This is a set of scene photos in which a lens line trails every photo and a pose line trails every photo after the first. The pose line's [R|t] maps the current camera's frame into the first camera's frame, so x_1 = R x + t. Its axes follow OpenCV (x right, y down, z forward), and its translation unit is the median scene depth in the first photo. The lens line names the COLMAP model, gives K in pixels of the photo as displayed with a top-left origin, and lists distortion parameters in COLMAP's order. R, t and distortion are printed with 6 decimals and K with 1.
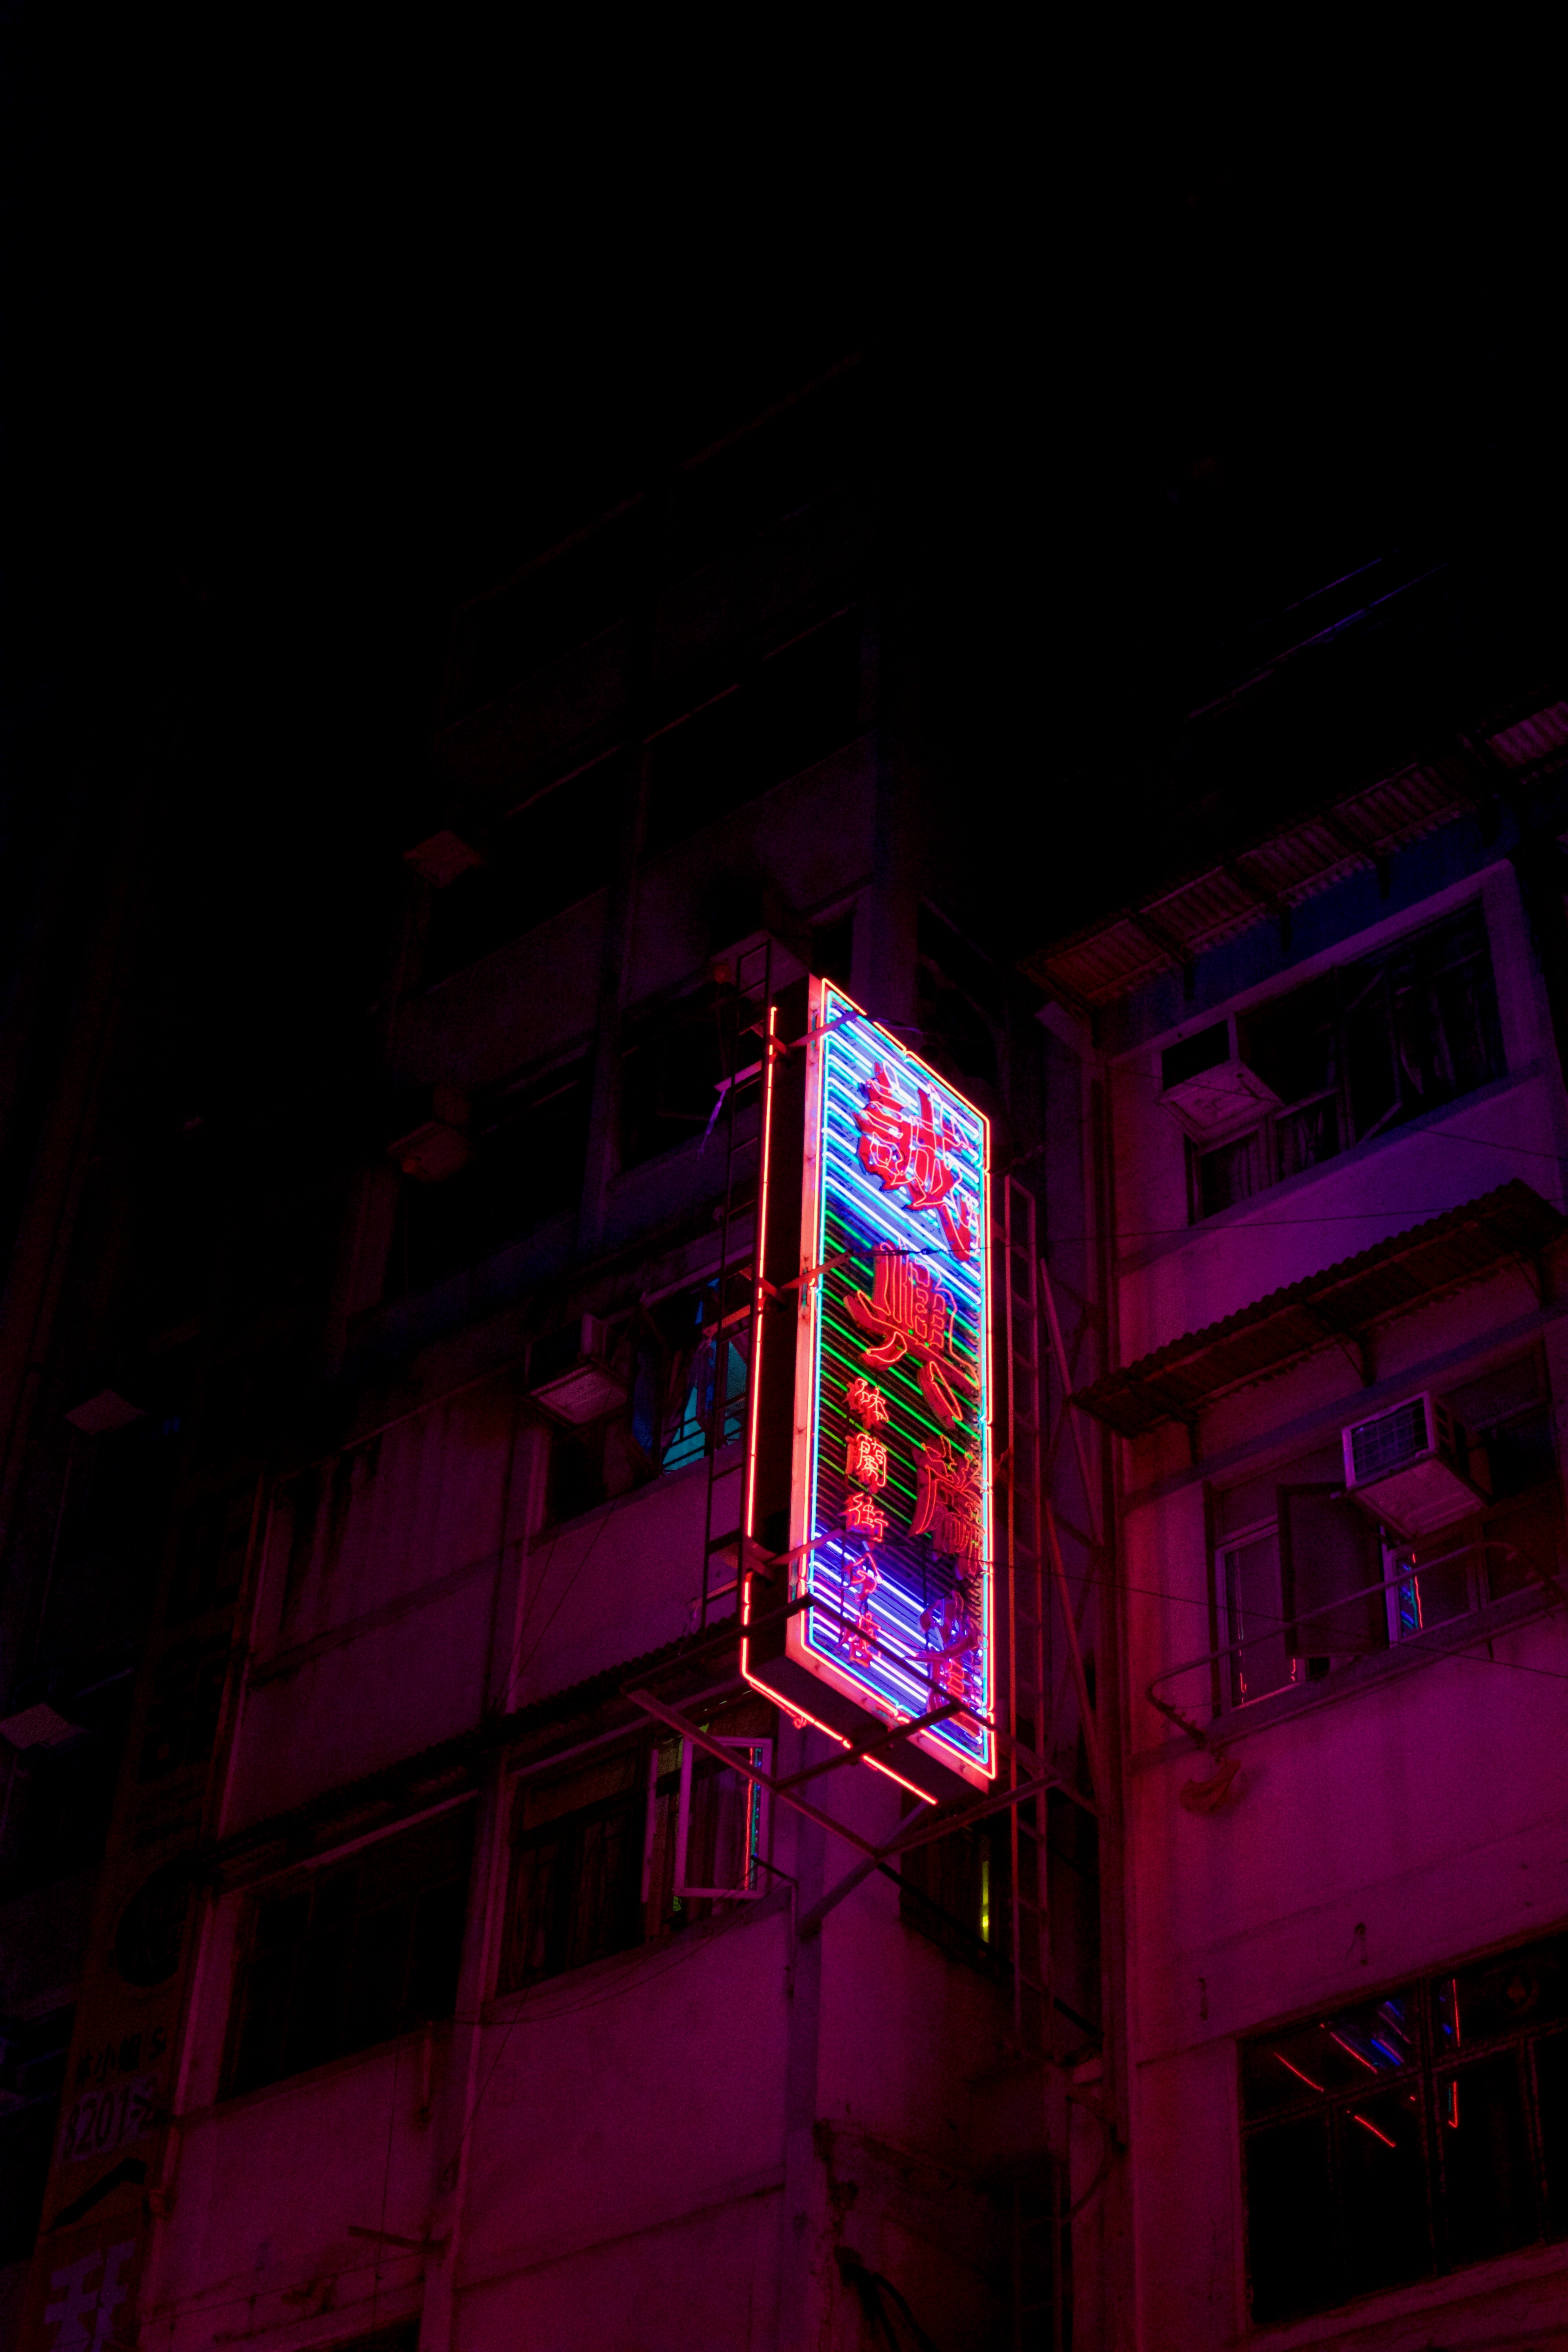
lens RADIAL K [[3654.3, 0, 784.0], [0, 3654.3, 1176.0], [0, 0, 1]] dist [-0.055027, -0.171045]
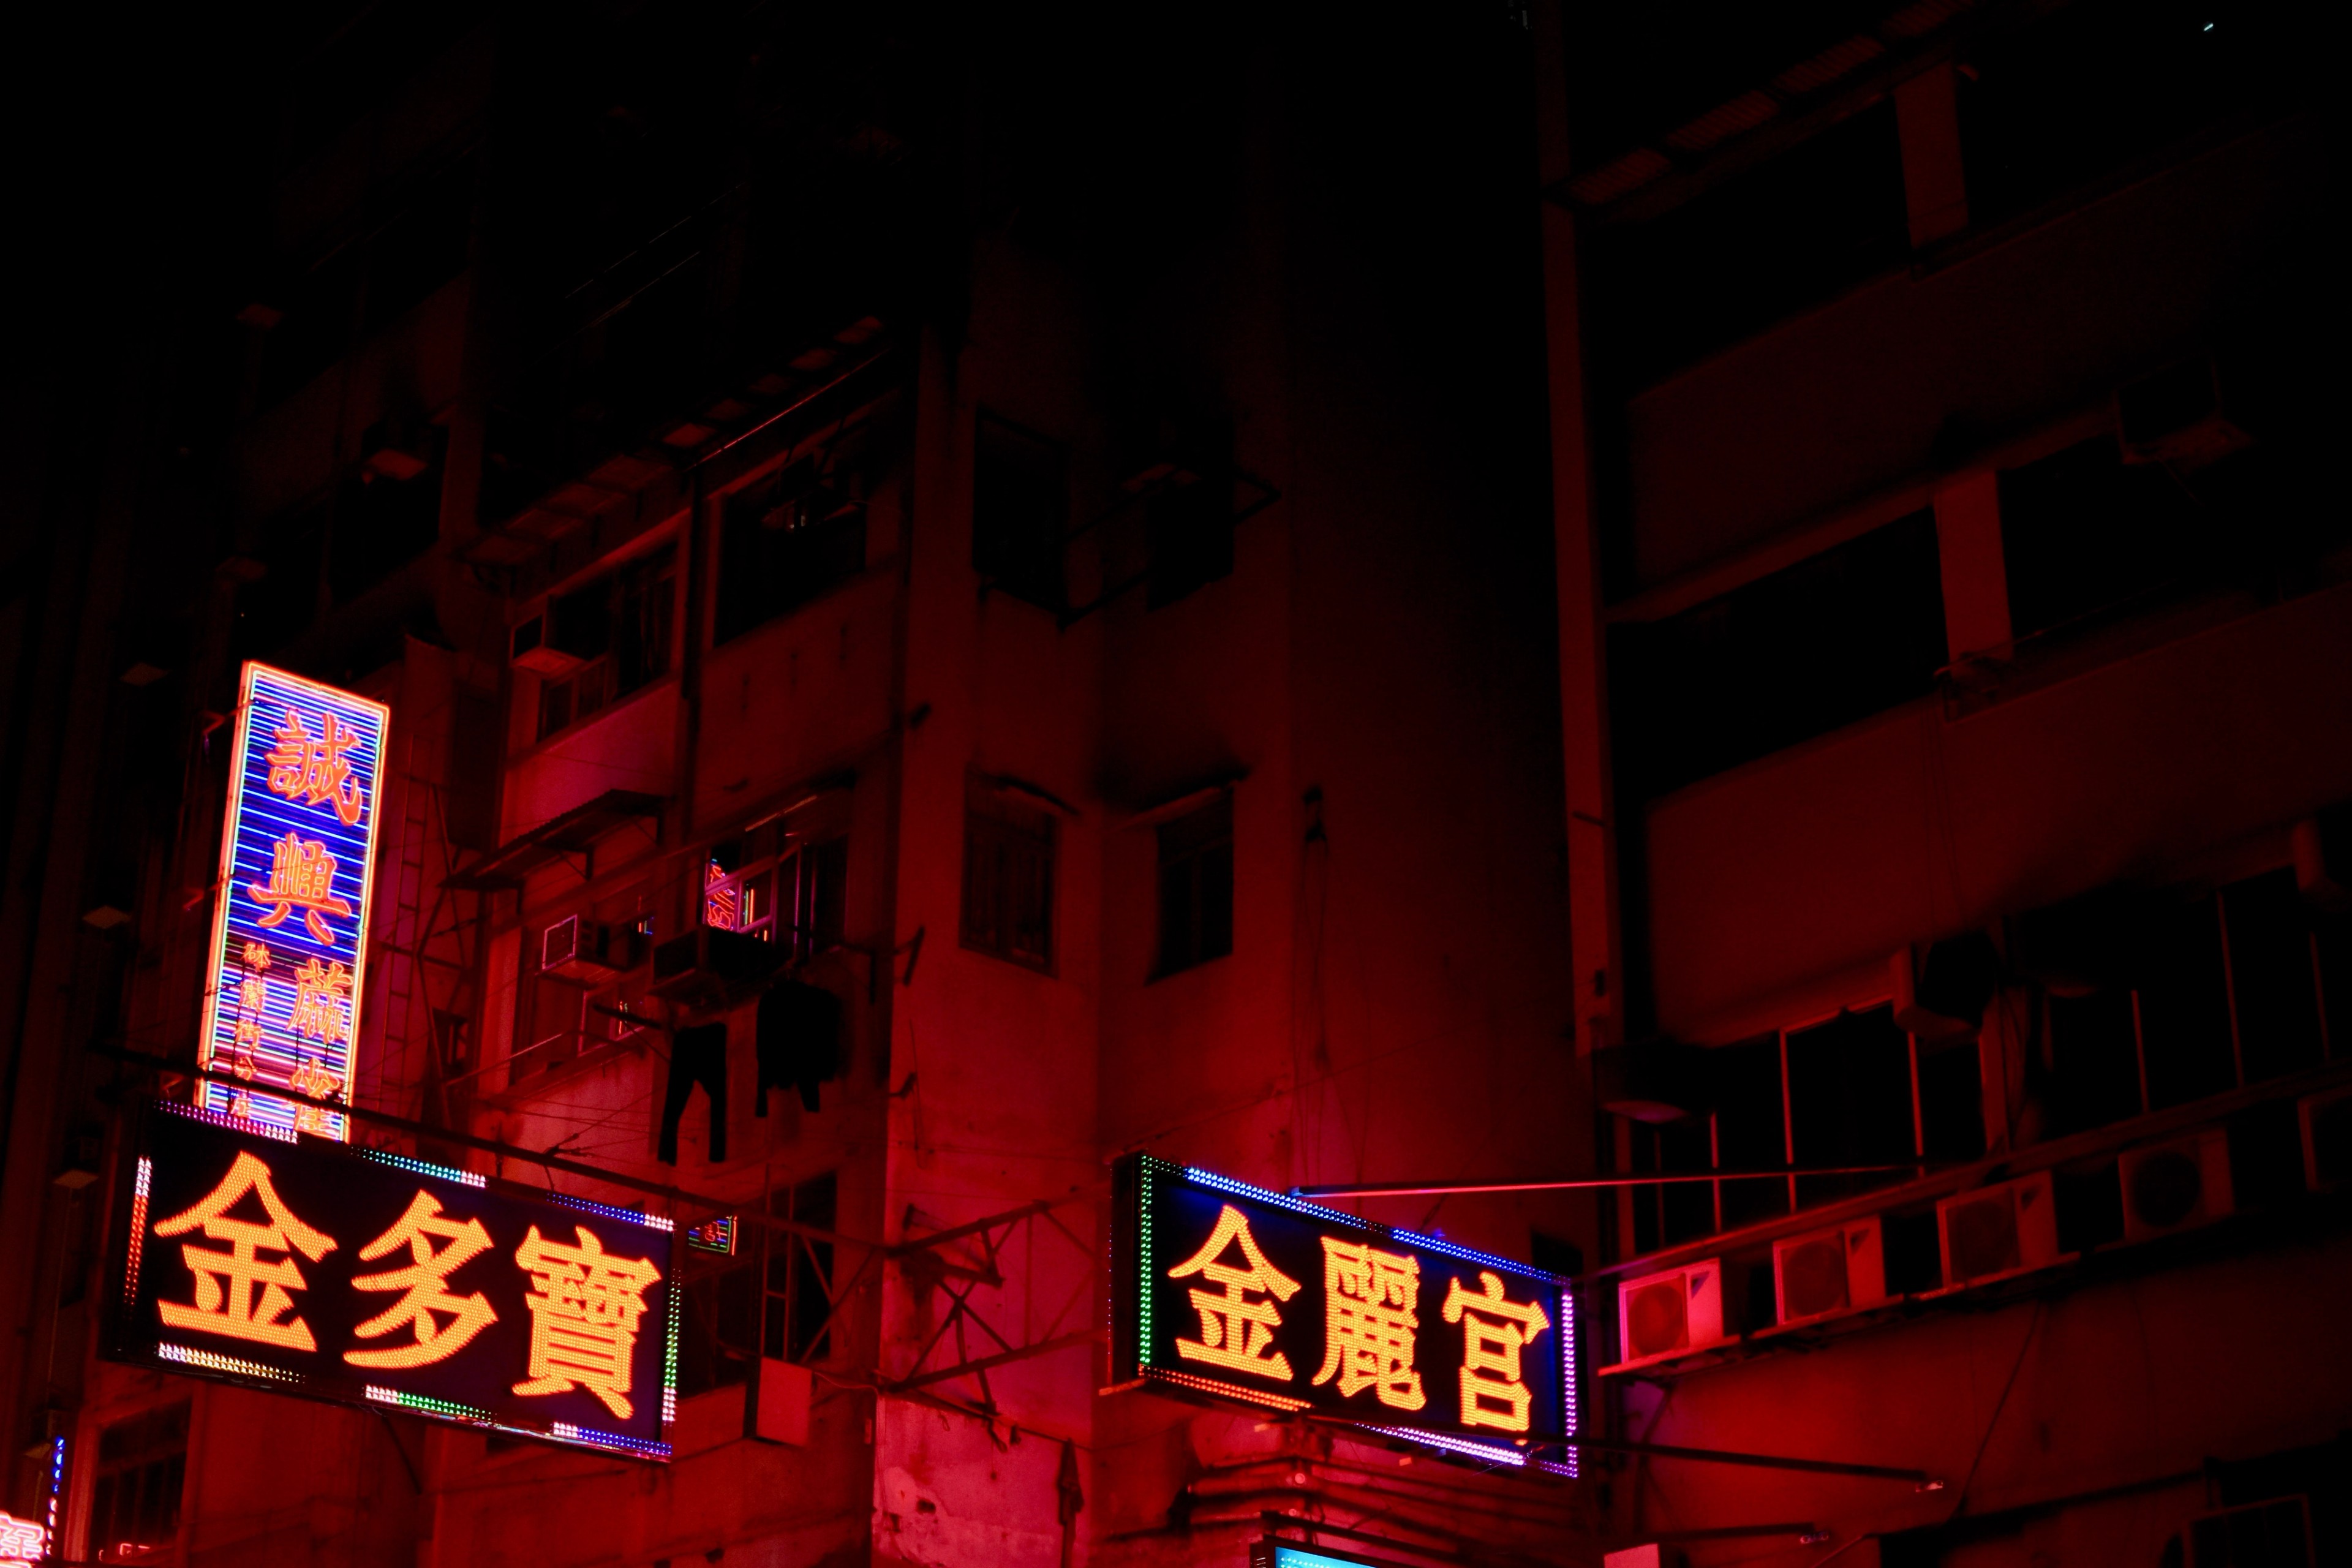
lens RADIAL K [[3710.2, 0, 1176.0], [0, 3710.2, 784.0], [0, 0, 1]] dist [-0.174133, 0.179679]
pose [[0.988570, -0.078673, -0.128607, 0.612288], [0.115186, 0.944513, 0.307617, -0.448370], [0.097269, -0.318915, 0.942779, -0.523494]]
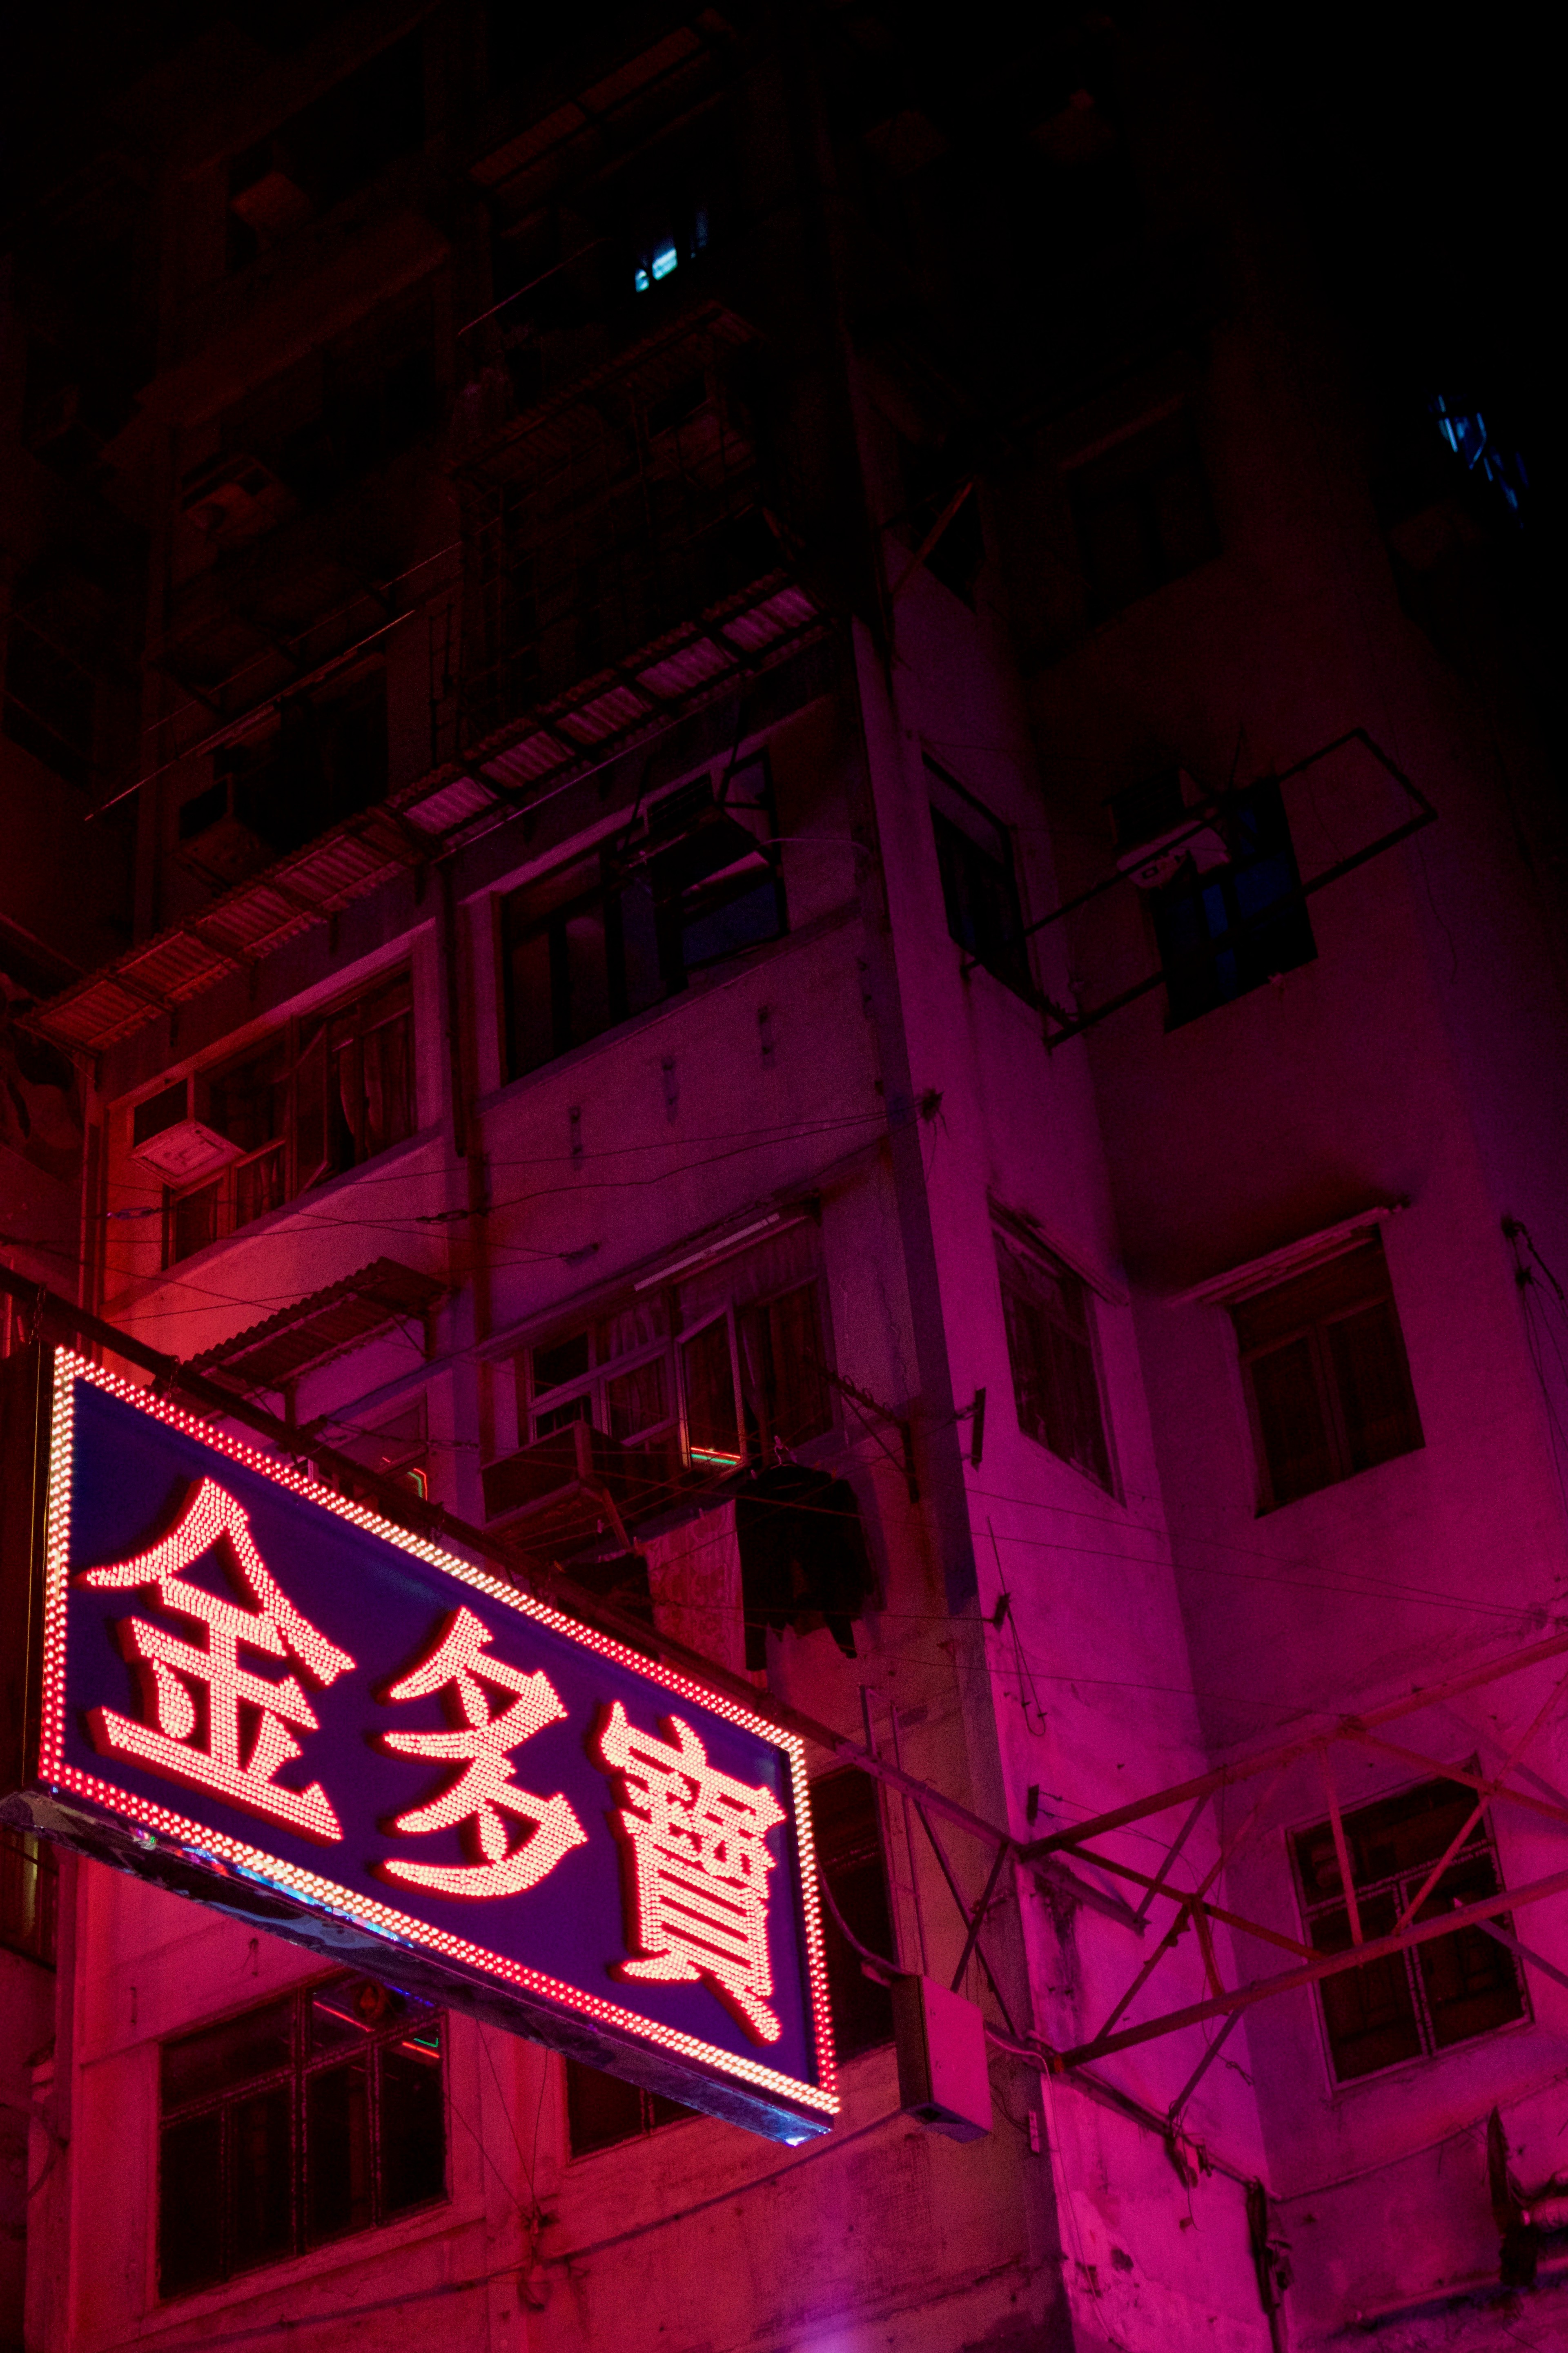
lens RADIAL K [[3711.3, 0, 784.0], [0, 3711.3, 1176.5], [0, 0, 1]] dist [-0.174133, 0.179679]
pose [[0.991678, -0.058991, 0.114430, 0.175089], [0.049066, 0.994938, 0.087693, -0.104431], [-0.119024, -0.081349, 0.989553, -0.111388]]
